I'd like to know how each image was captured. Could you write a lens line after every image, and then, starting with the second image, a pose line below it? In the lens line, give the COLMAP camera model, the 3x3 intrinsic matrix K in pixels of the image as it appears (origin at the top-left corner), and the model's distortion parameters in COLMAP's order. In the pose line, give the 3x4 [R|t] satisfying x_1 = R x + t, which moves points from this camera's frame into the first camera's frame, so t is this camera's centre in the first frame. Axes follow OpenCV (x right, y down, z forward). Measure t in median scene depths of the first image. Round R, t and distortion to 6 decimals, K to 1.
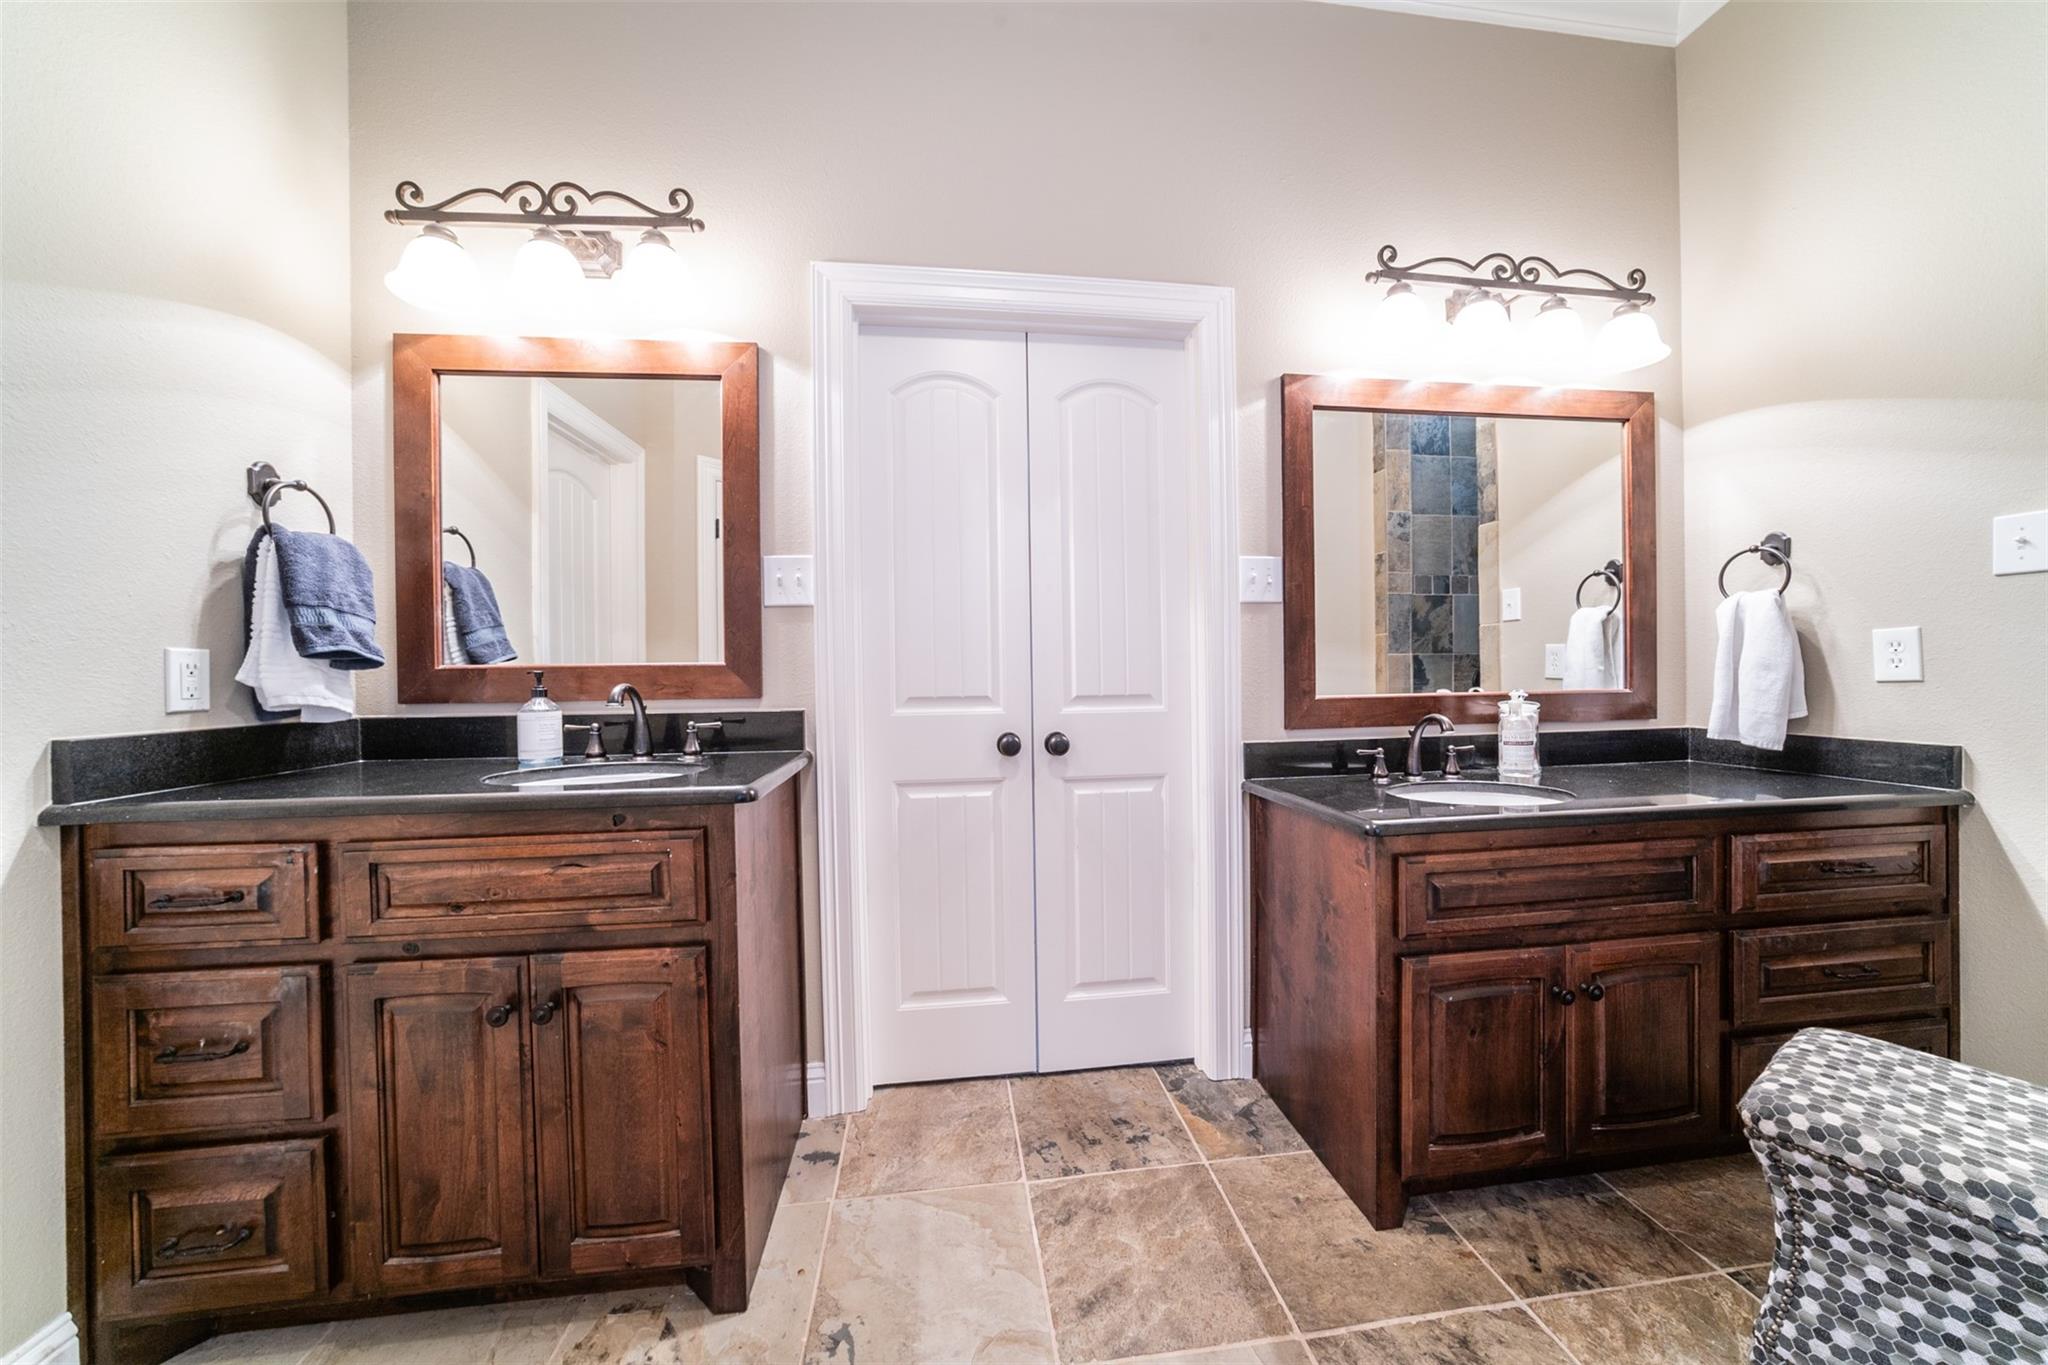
lens RADIAL K [[693.7, 0, 1024.1], [0, 693.7, 675.3], [0, 0, 1]] dist [-0.026098, 0.004527]
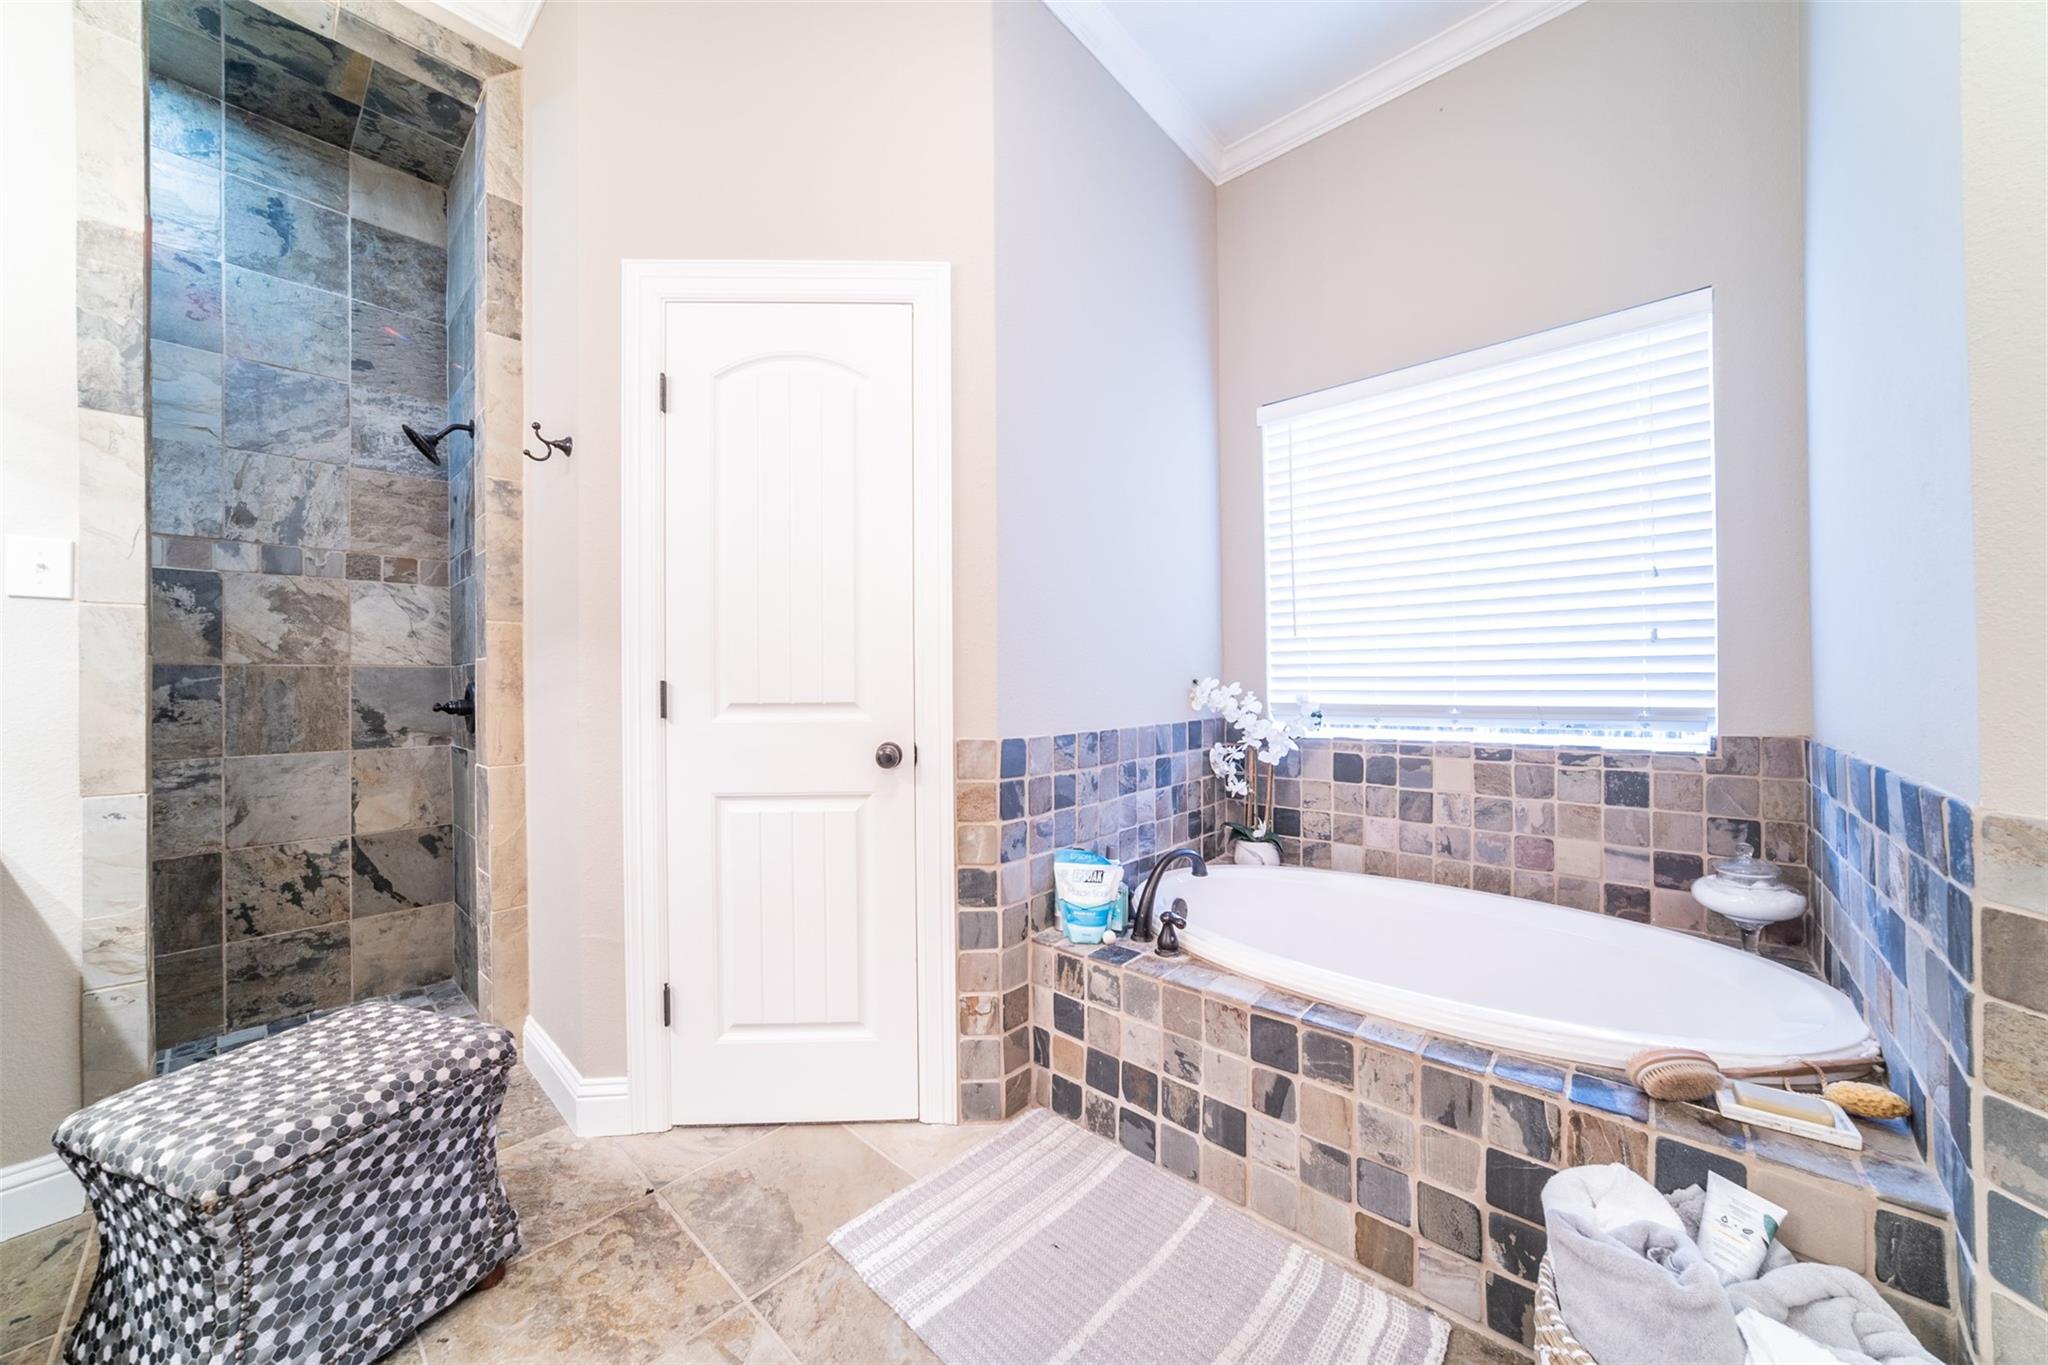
lens RADIAL K [[710.9, 0, 1019.7], [0, 710.9, 679.2], [0, 0, 1]] dist [-0.017517, 0.004990]
pose [[-0.652647, 0.020526, 0.757384, -0.349487], [0.020403, 0.999747, -0.009512, 0.011431], [-0.757387, 0.009245, -0.652900, 0.852799]]
